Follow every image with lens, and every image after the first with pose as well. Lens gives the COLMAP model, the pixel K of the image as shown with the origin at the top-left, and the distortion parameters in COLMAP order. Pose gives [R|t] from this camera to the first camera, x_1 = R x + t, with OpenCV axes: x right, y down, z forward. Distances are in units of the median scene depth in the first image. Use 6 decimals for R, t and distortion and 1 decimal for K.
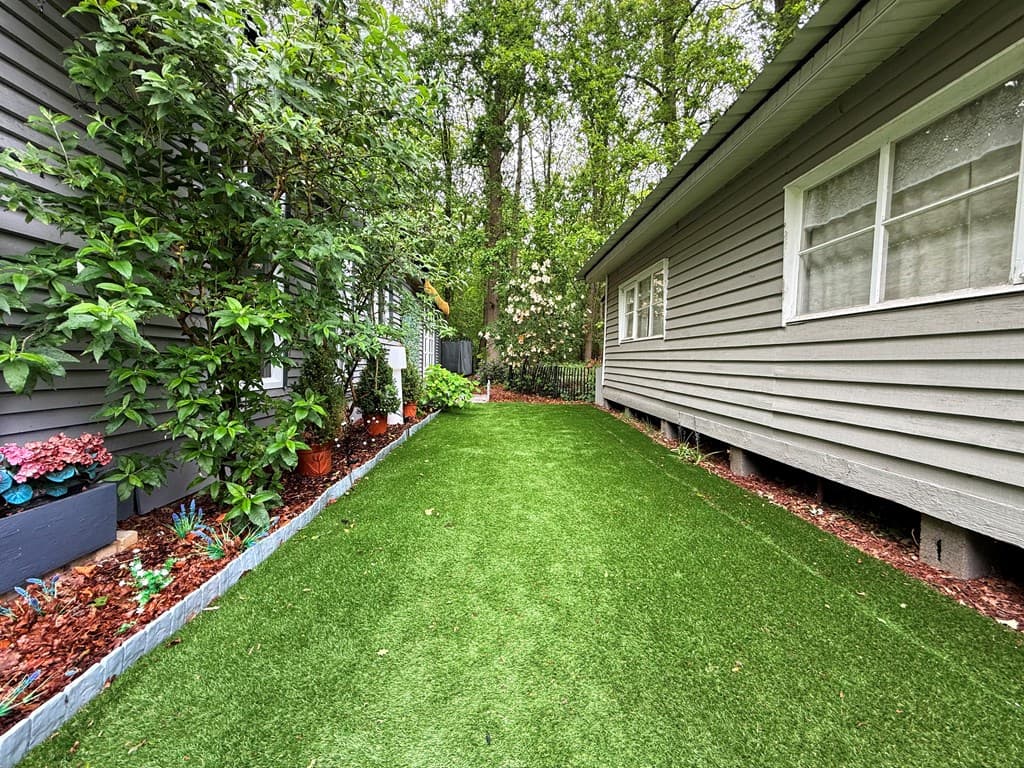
lens RADIAL K [[406.4, 0, 507.4], [0, 406.4, 383.2], [0, 0, 1]] dist [-0.001201, 0.000224]
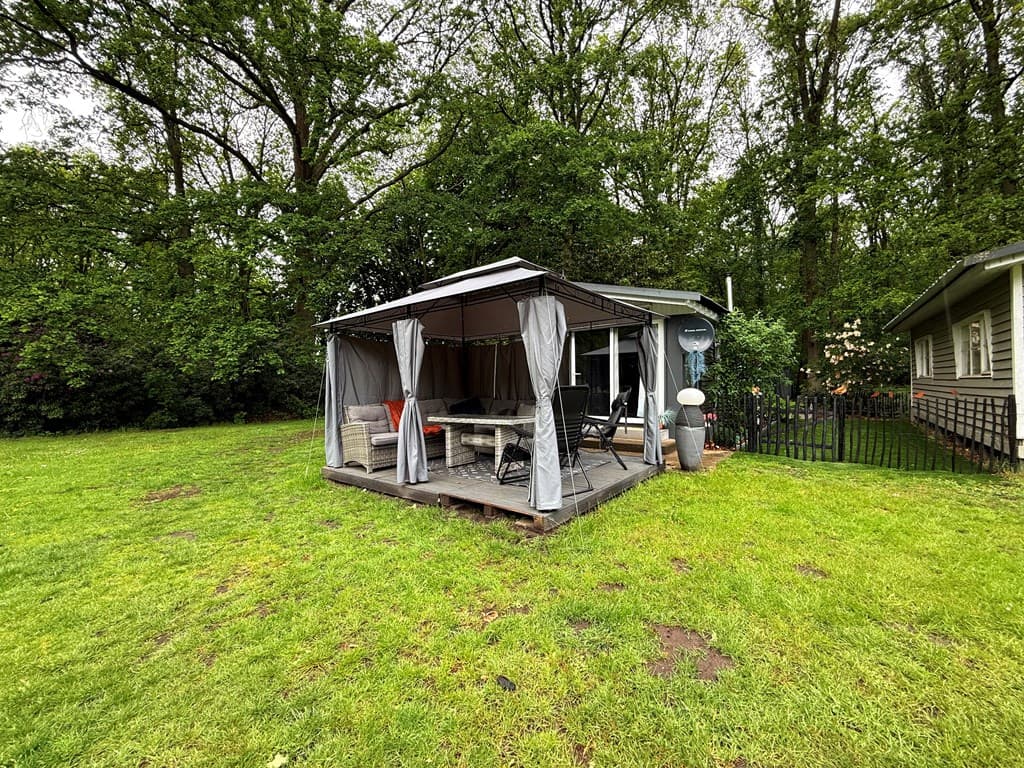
lens RADIAL K [[406.4, 0, 507.4], [0, 406.4, 383.2], [0, 0, 1]] dist [-0.001201, 0.000224]
pose [[0.770951, -0.039046, -0.635696, 0.048000], [-0.001844, 0.997978, -0.063534, 0.013957], [0.636892, 0.050154, 0.769320, -0.890732]]
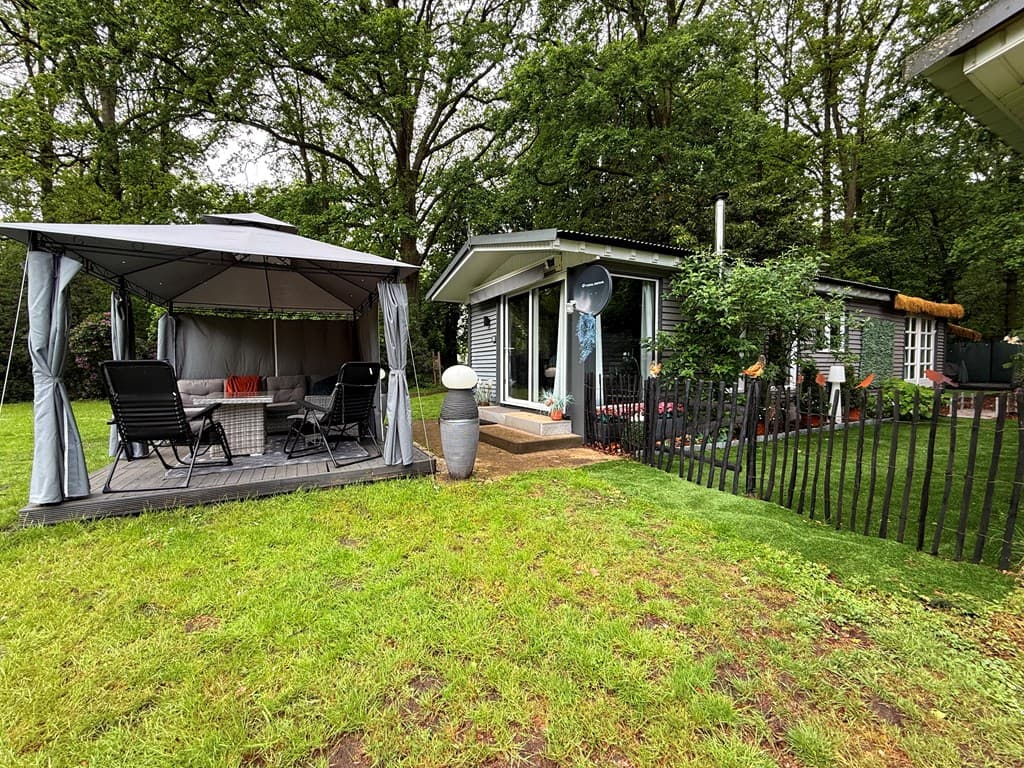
lens RADIAL K [[406.4, 0, 507.4], [0, 406.4, 383.2], [0, 0, 1]] dist [-0.001201, 0.000224]
pose [[0.455210, 0.017267, -0.890217, 0.276541], [-0.029860, 0.999546, 0.004118, -0.002483], [0.889884, 0.024707, 0.455518, -0.372585]]
